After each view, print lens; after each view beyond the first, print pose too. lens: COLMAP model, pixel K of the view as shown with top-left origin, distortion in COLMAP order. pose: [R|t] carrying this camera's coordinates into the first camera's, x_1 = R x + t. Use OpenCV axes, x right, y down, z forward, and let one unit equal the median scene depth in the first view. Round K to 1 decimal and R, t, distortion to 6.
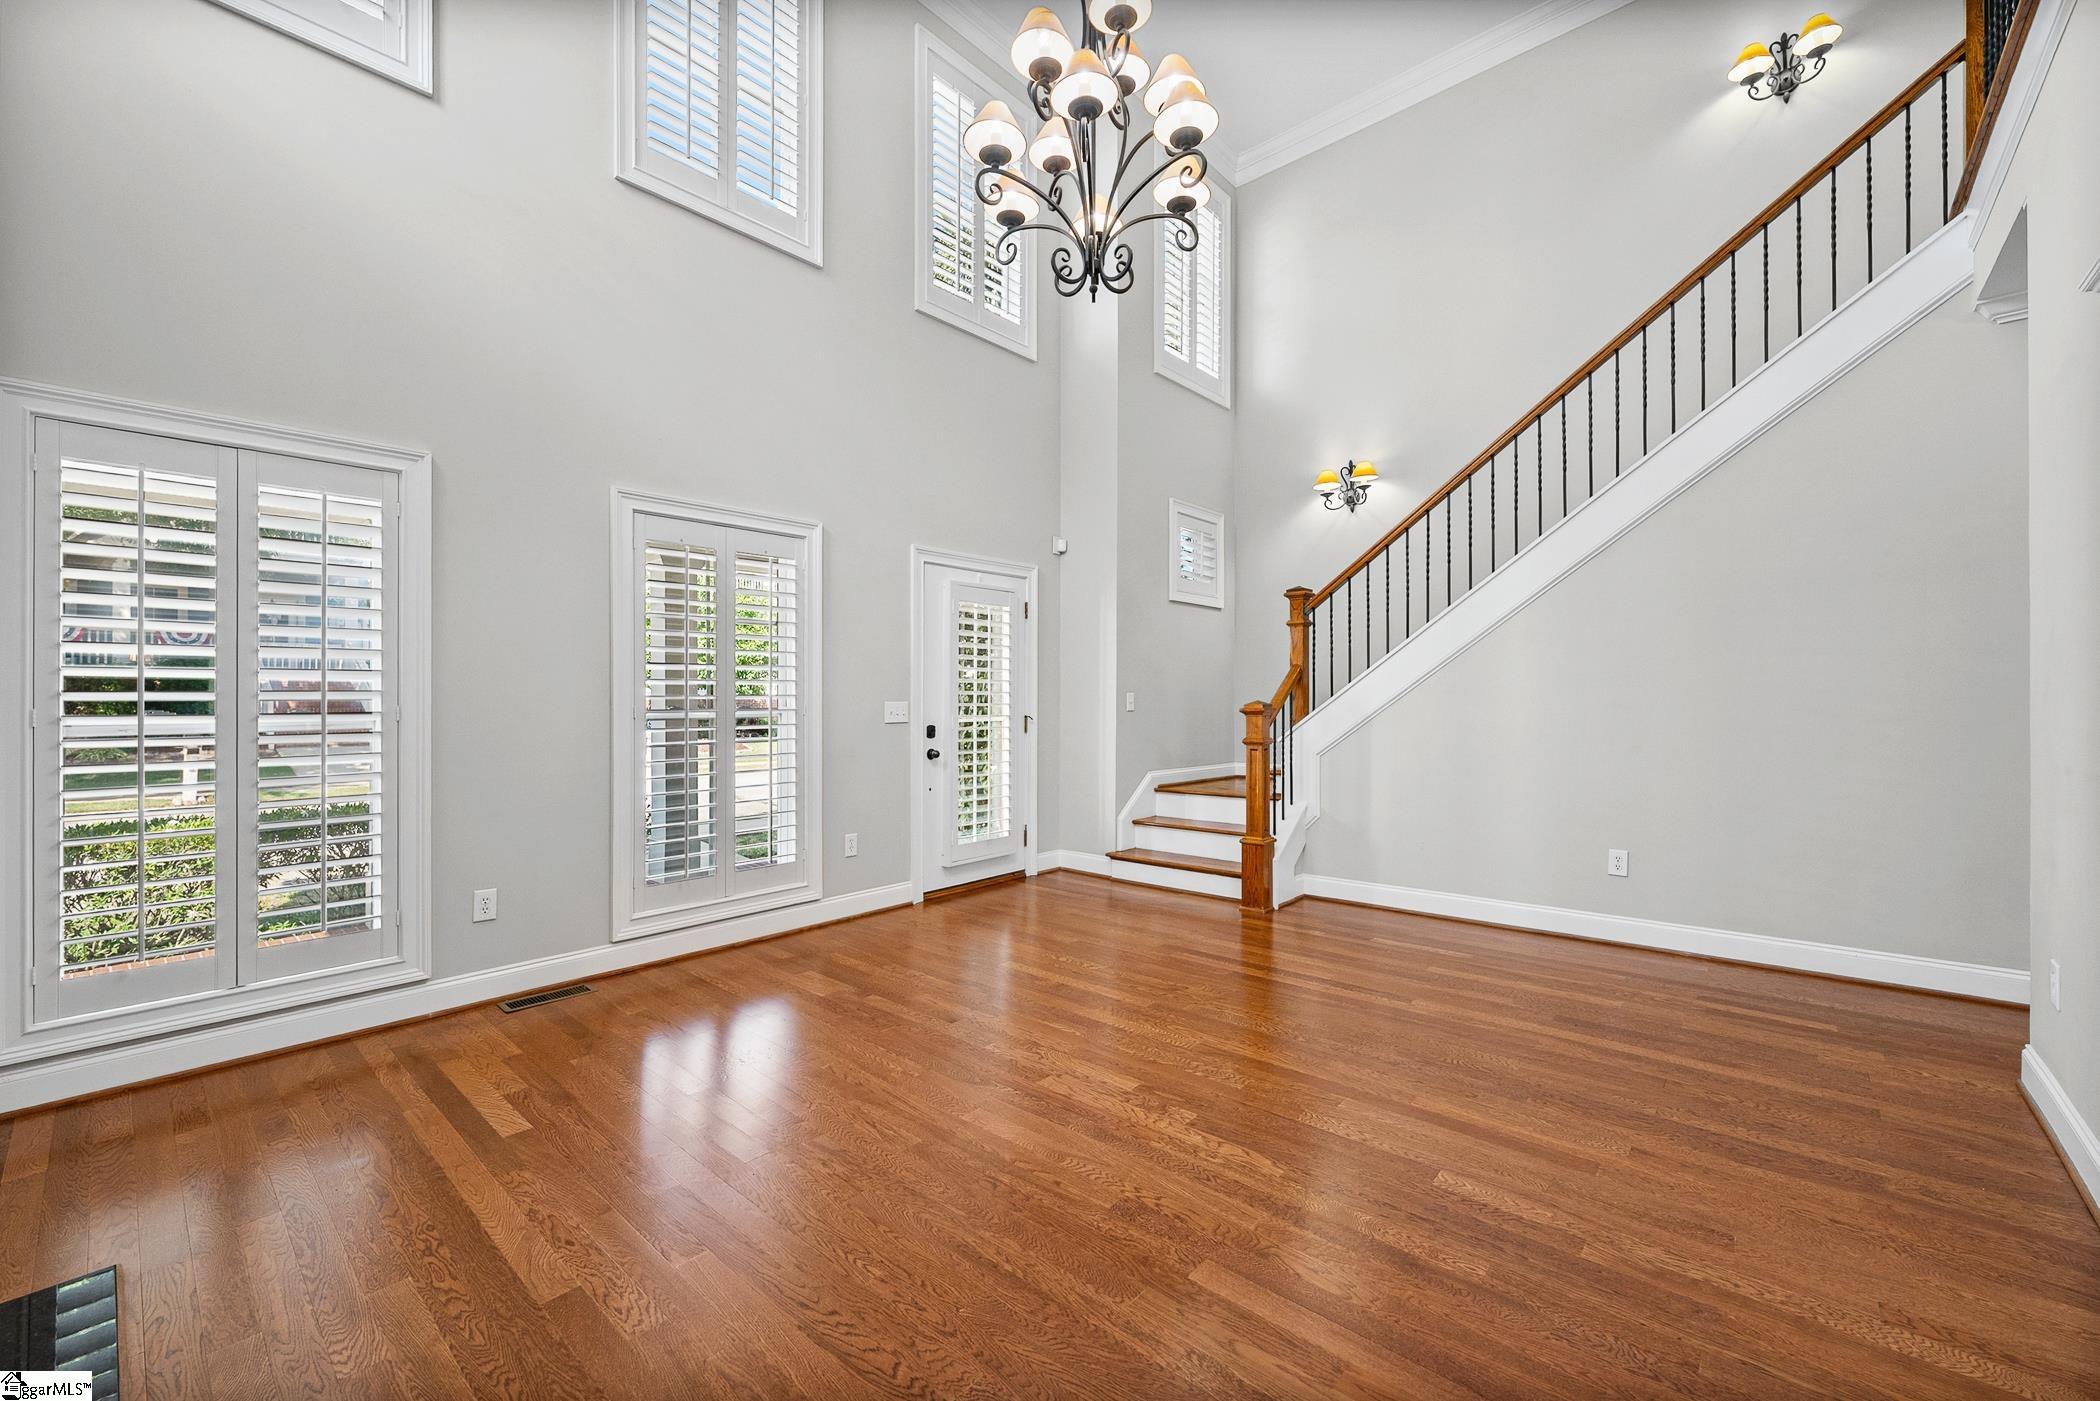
lens RADIAL K [[843.1, 0, 1052.0], [0, 843.1, 698.3], [0, 0, 1]] dist [-0.000573, 0.000925]
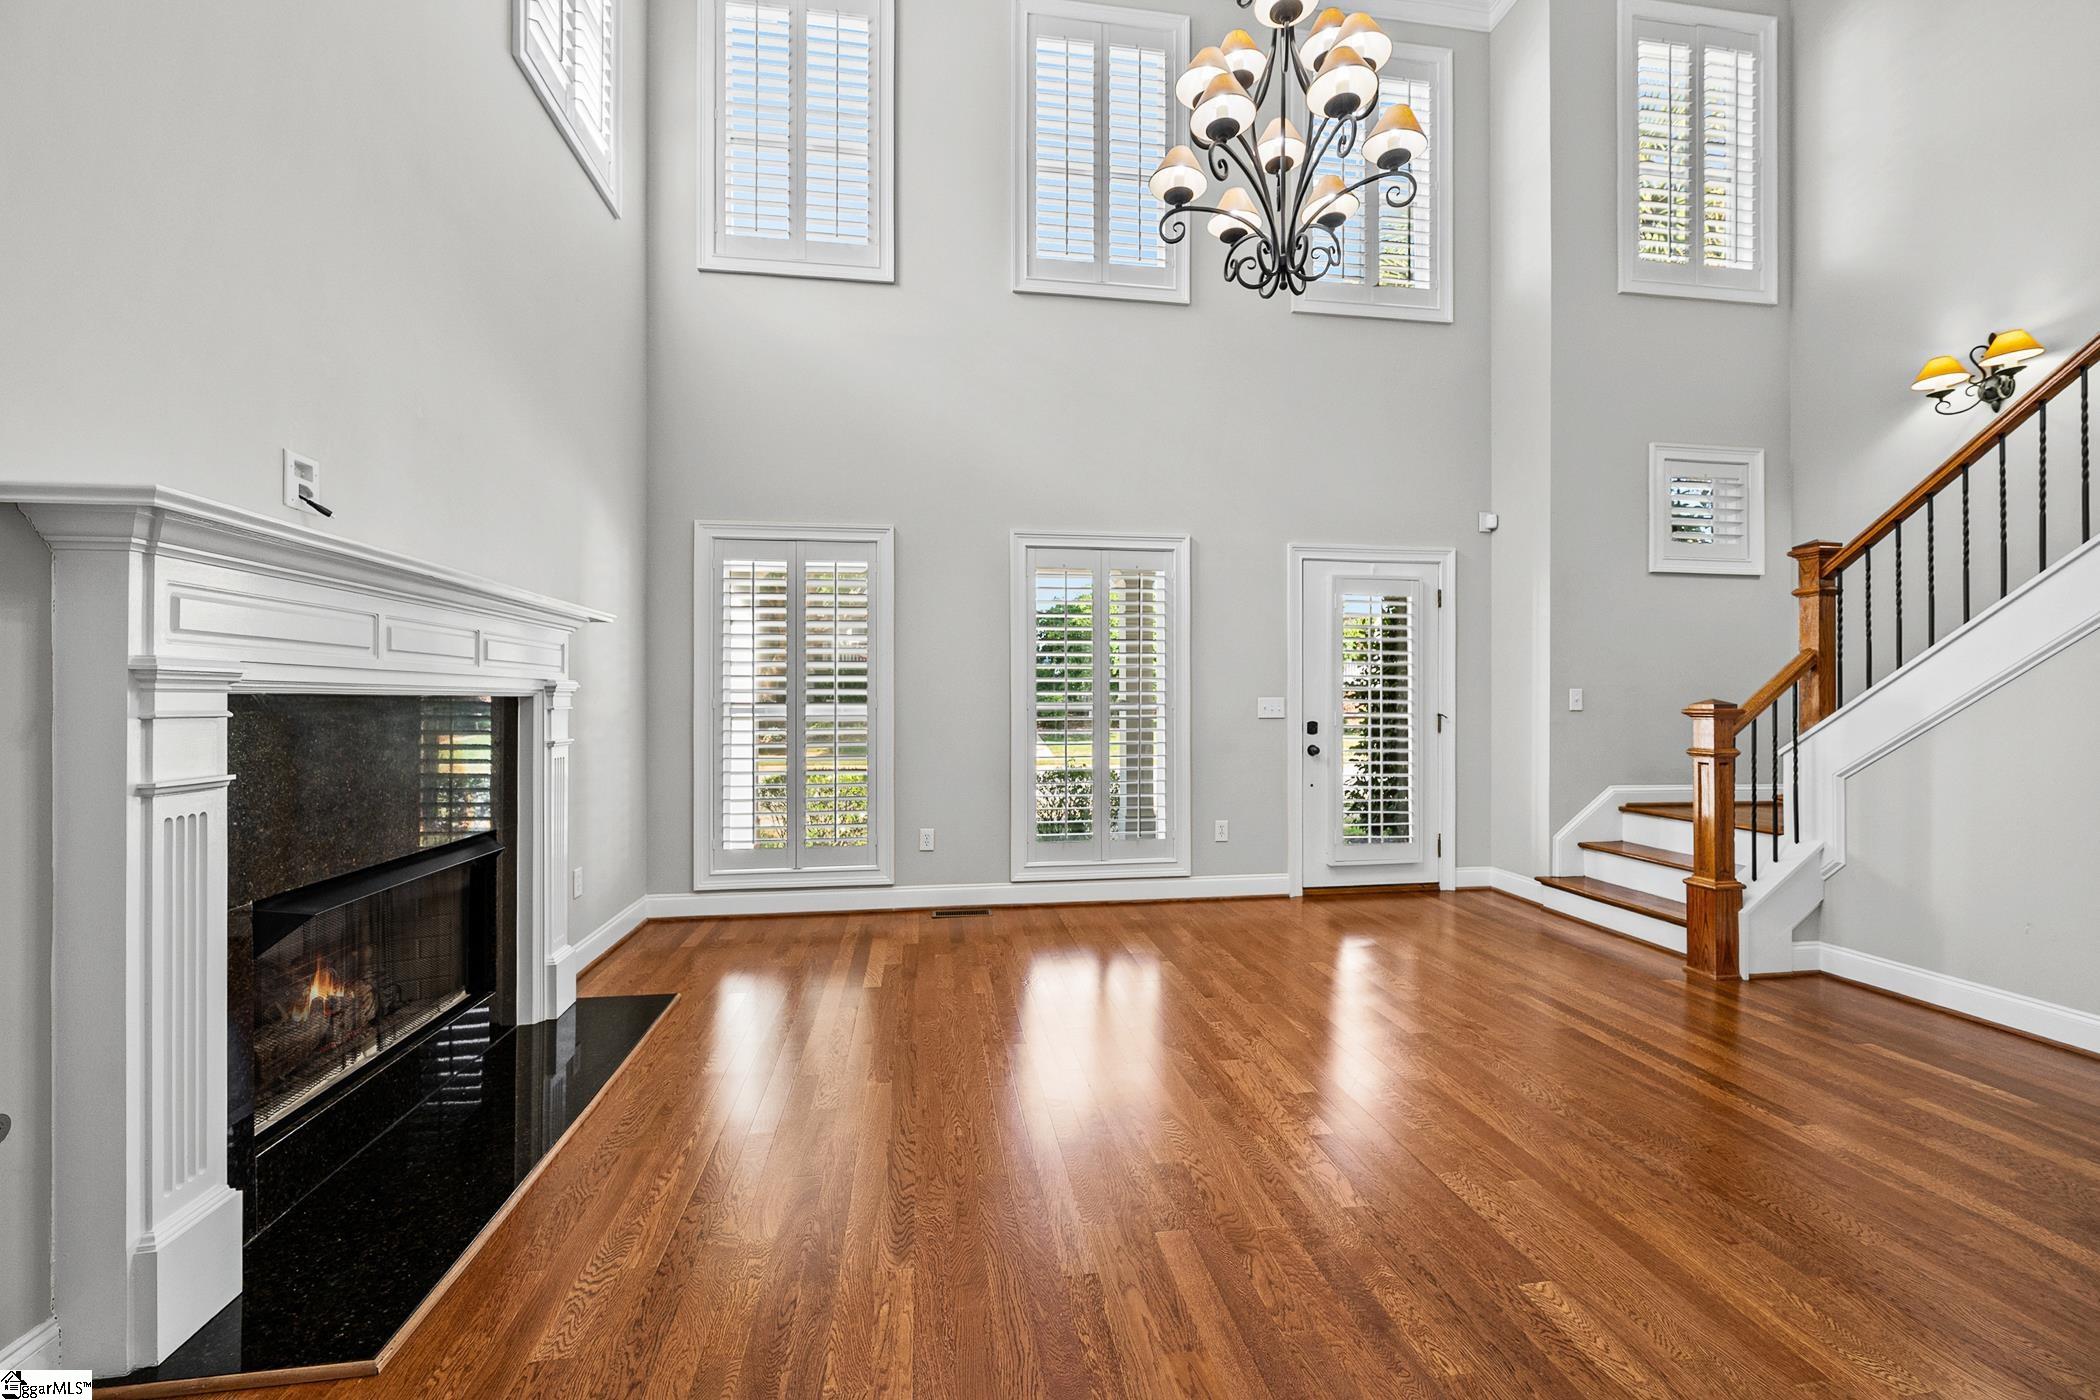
lens RADIAL K [[843.1, 0, 1045.0], [0, 843.1, 693.0], [0, 0, 1]] dist [-0.000573, 0.000925]
pose [[0.764927, 0.001799, -0.644114, 0.265209], [-0.002954, 0.999995, -0.000715, -0.000283], [0.644110, 0.002450, 0.764929, 0.030579]]
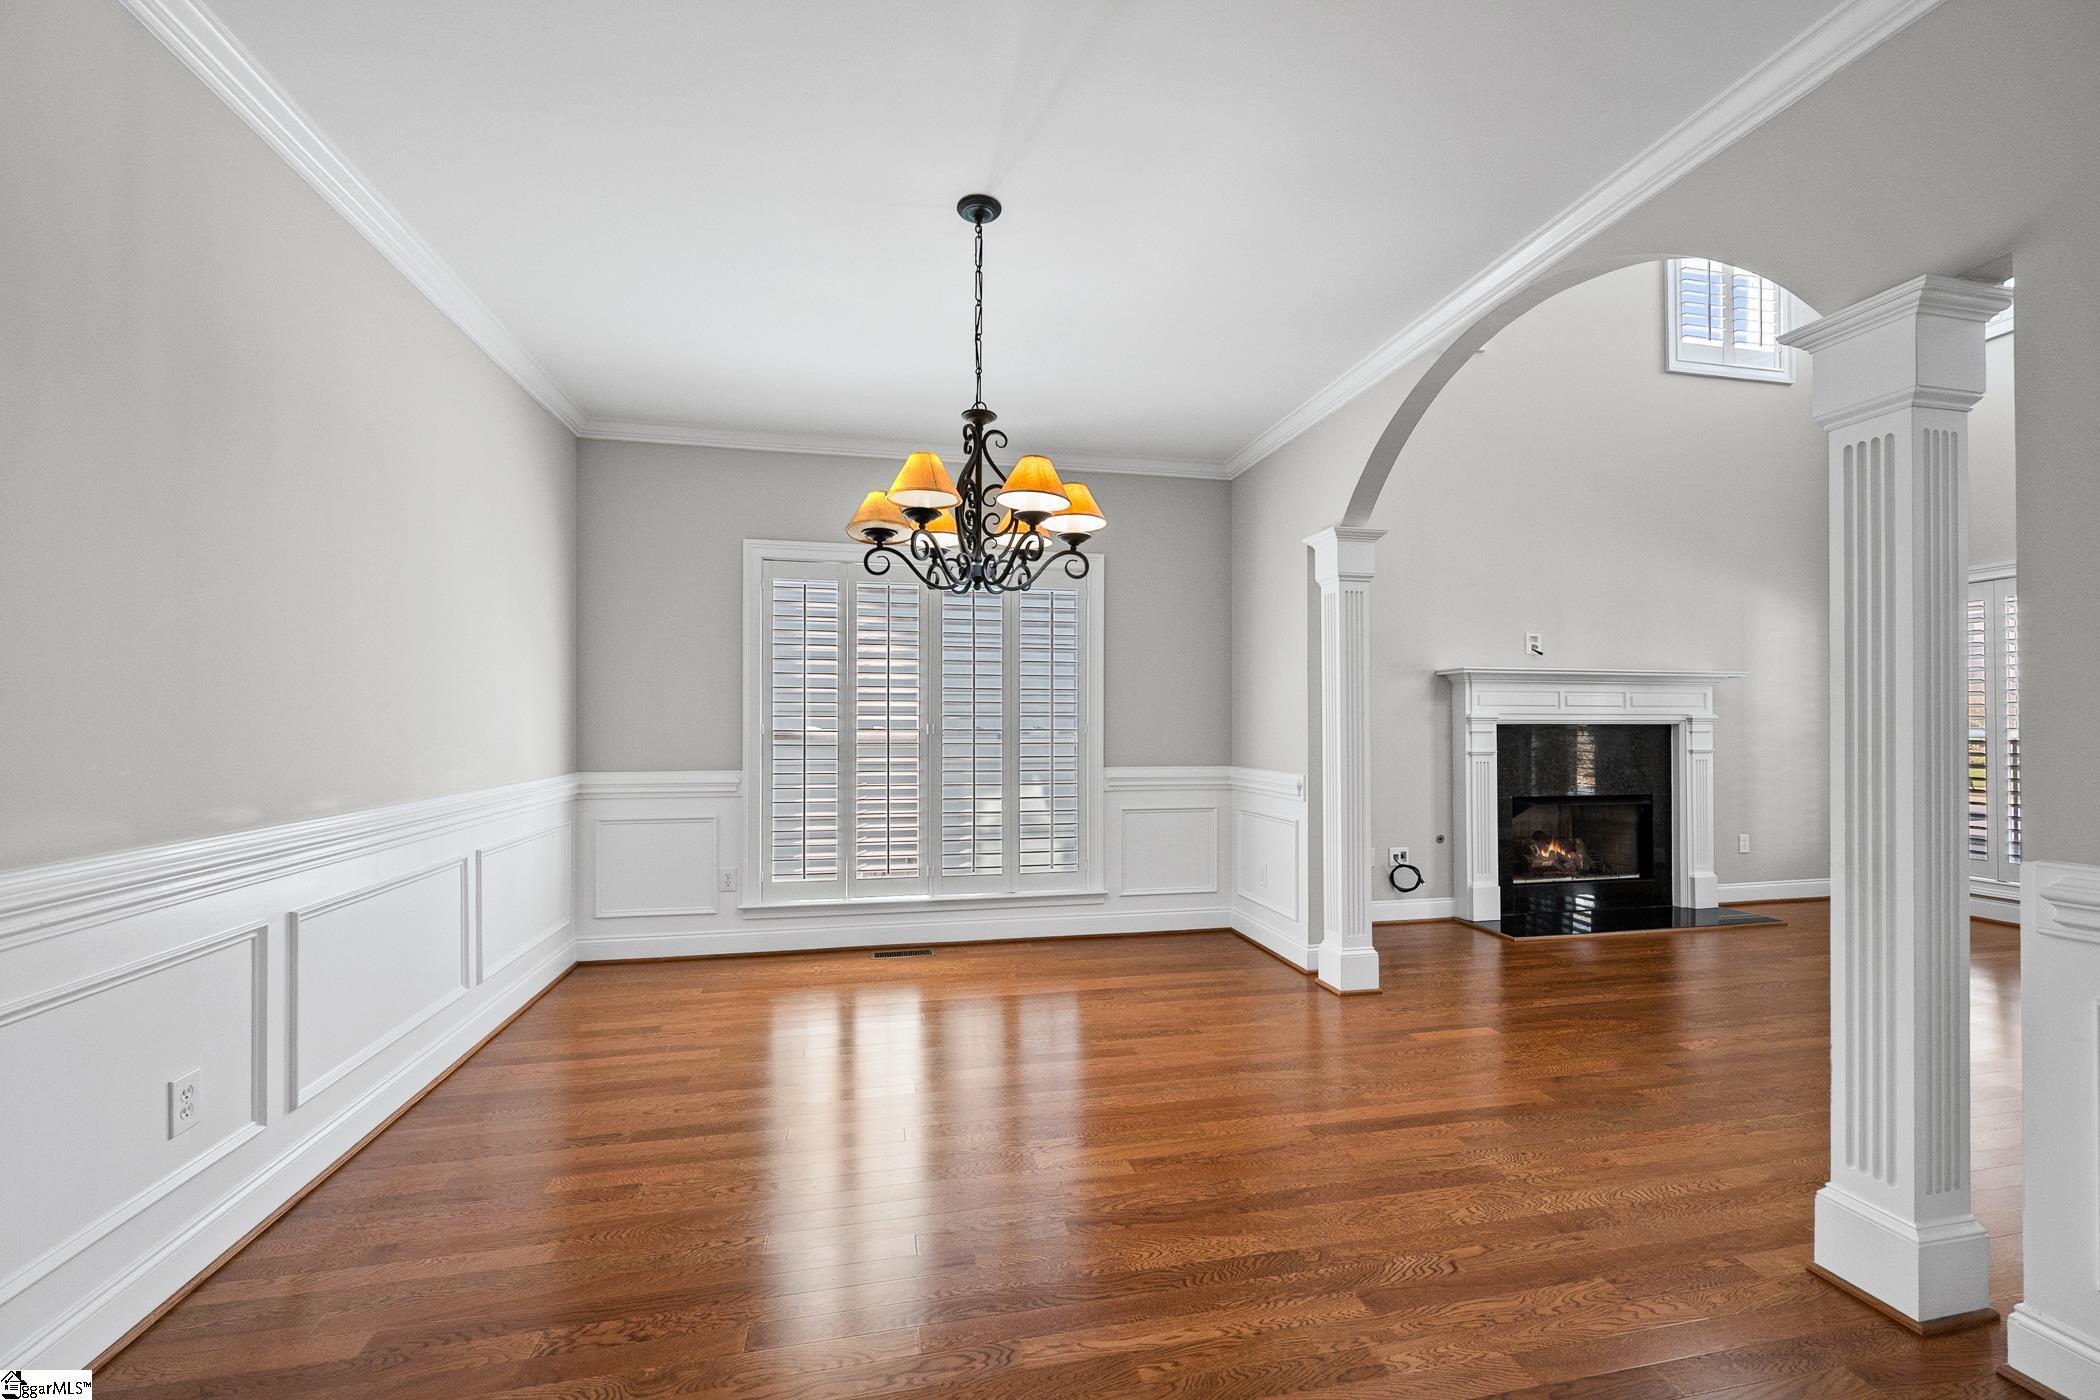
lens RADIAL K [[843.1, 0, 1029.4], [0, 843.1, 717.1], [0, 0, 1]] dist [-0.000573, 0.000925]
pose [[-0.606038, 0.001217, -0.795435, 0.973311], [0.008032, 0.999957, -0.004589, -0.008290], [0.795395, -0.009170, -0.606021, 0.252021]]
